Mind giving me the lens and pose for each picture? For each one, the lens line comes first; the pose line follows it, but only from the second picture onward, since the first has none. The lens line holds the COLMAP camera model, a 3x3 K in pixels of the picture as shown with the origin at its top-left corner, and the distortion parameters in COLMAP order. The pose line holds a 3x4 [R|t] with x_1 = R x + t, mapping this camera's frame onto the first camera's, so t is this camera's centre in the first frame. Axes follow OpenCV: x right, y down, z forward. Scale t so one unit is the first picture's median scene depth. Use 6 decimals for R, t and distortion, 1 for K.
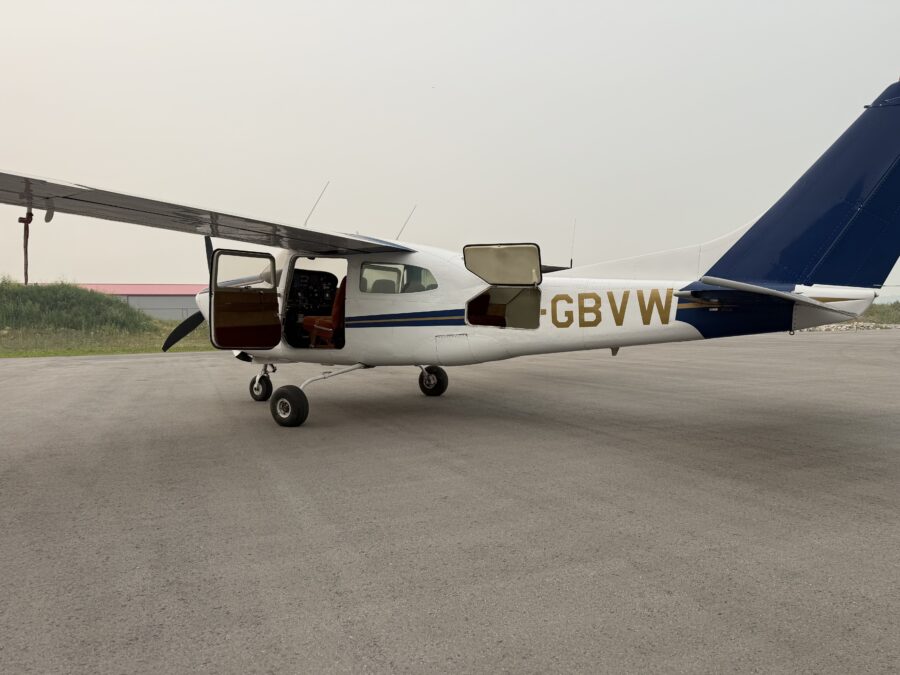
lens RADIAL K [[634.2, 0, 442.5], [0, 634.2, 336.6], [0, 0, 1]] dist [0.014140, -0.040861]
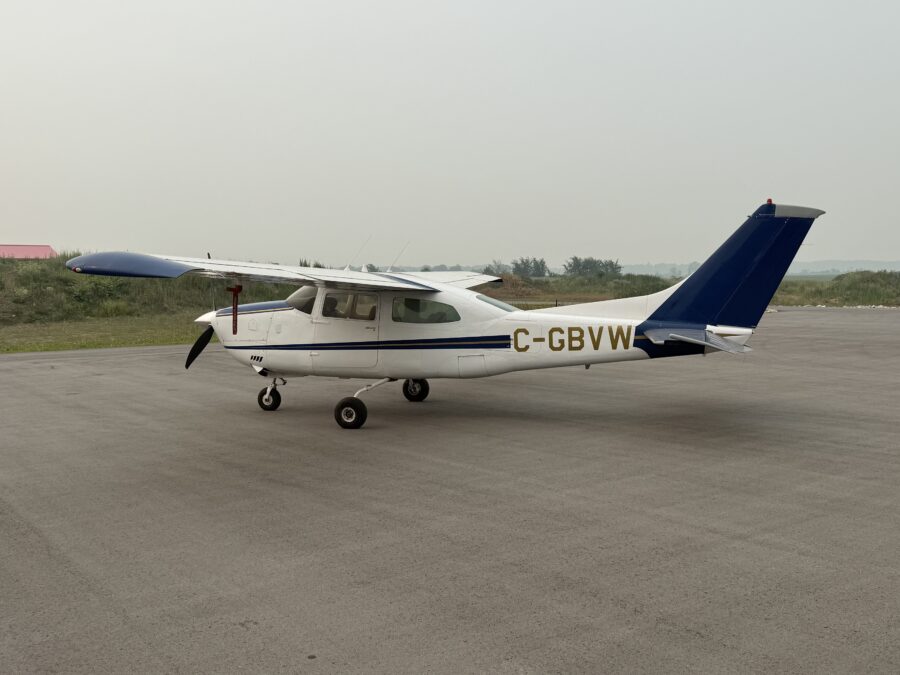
lens RADIAL K [[859.6, 0, 445.6], [0, 859.6, 338.7], [0, 0, 1]] dist [0.041286, 0.000000]
pose [[0.964494, -0.011385, 0.263859, -0.560371], [0.004114, 0.999597, 0.028090, -0.096908], [-0.264072, -0.026007, 0.964152, -0.791730]]
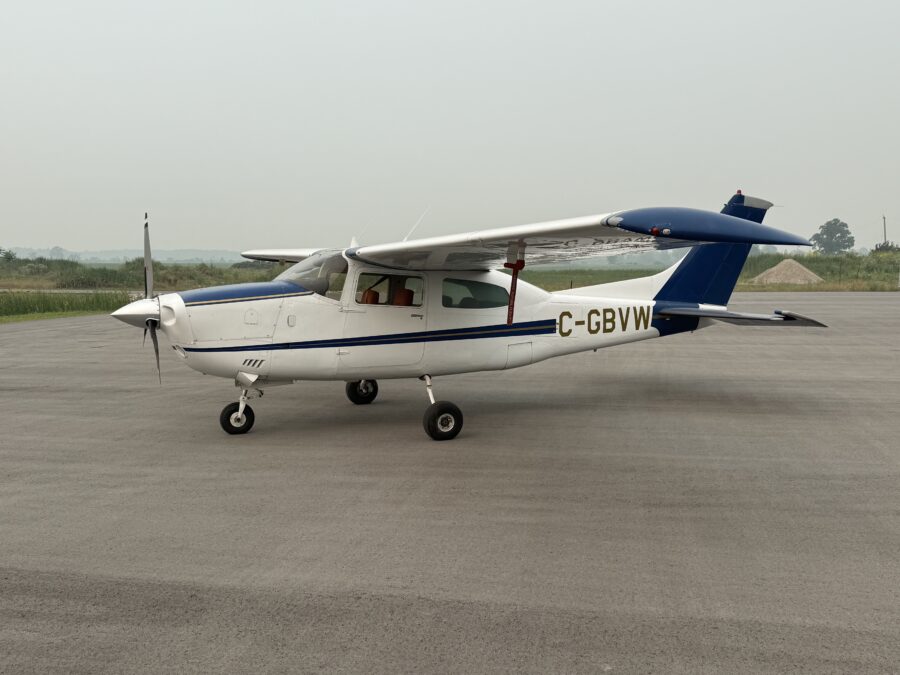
lens RADIAL K [[859.6, 0, 457.5], [0, 859.6, 333.9], [0, 0, 1]] dist [0.041286, 0.000000]
pose [[0.563372, -0.049899, 0.824695, -1.508479], [0.020469, 0.998711, 0.046446, -0.106350], [-0.825950, -0.009286, 0.563667, 0.202029]]
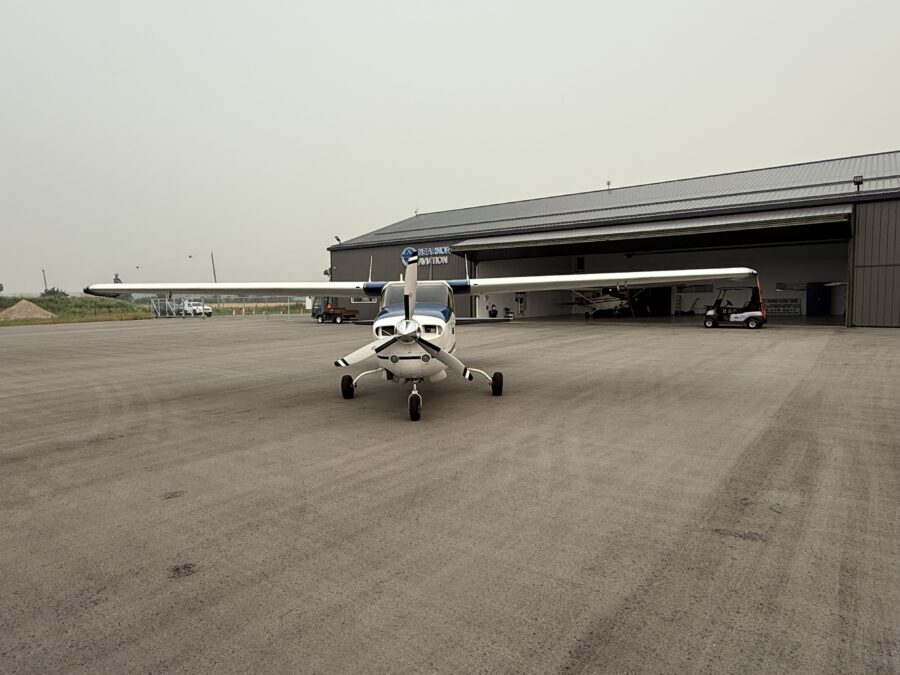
lens RADIAL K [[563.4, 0, 449.9], [0, 563.4, 336.2], [0, 0, 1]] dist [-0.007340, 0.000665]
pose [[-0.507911, -0.035041, 0.860696, -1.694090], [0.056678, 0.995648, 0.073981, -0.174009], [-0.859543, 0.086358, -0.503715, 2.439137]]
